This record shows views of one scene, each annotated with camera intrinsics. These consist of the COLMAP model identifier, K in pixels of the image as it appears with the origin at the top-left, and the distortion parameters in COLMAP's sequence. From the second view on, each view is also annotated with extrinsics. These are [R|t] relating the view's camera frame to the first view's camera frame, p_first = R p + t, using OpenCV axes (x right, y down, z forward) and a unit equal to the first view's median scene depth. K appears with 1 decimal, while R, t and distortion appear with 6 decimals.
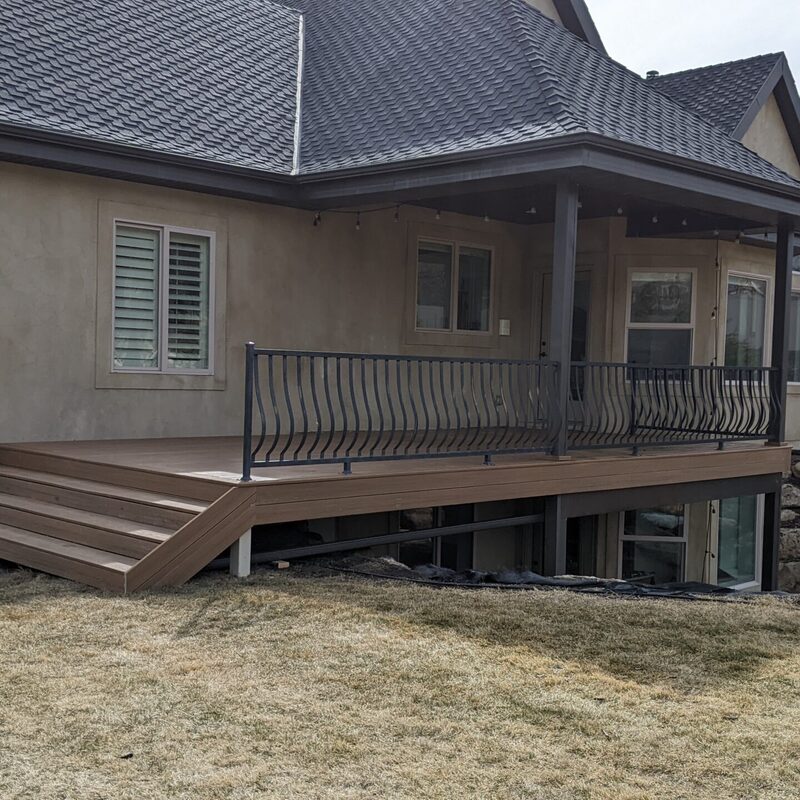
lens RADIAL K [[1113.9, 0, 400.0], [0, 1113.9, 400.0], [0, 0, 1]] dist [0.219402, -0.905549]
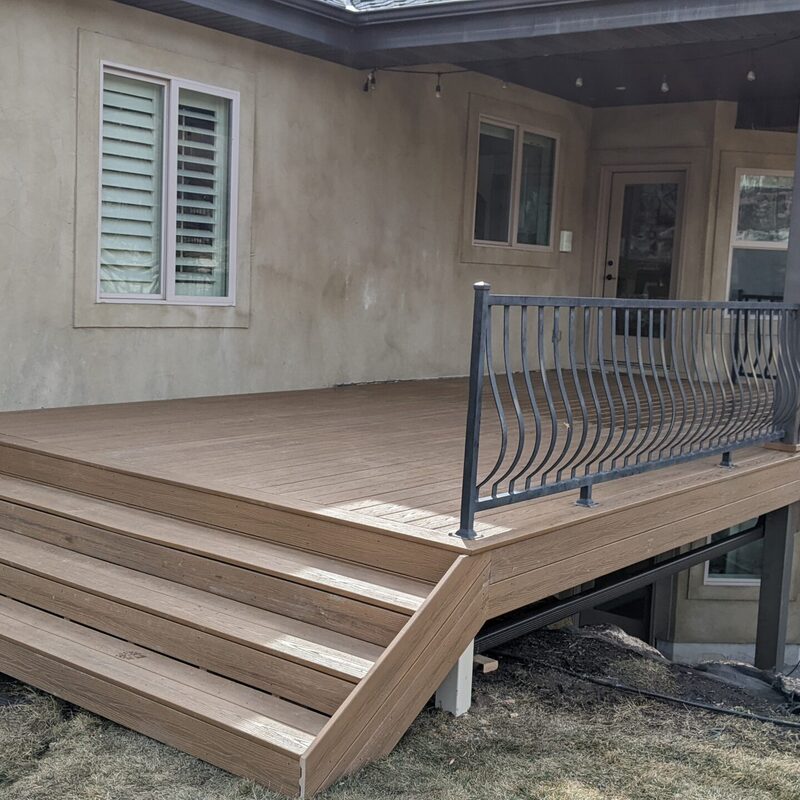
lens RADIAL K [[1140.9, 0, 399.7], [0, 1140.9, 381.0], [0, 0, 1]] dist [0.201362, -0.656887]
pose [[0.992090, 0.012599, 0.124896, -0.159588], [-0.021183, 0.997485, 0.067638, -0.027012], [-0.123730, -0.069749, 0.989862, 0.304042]]
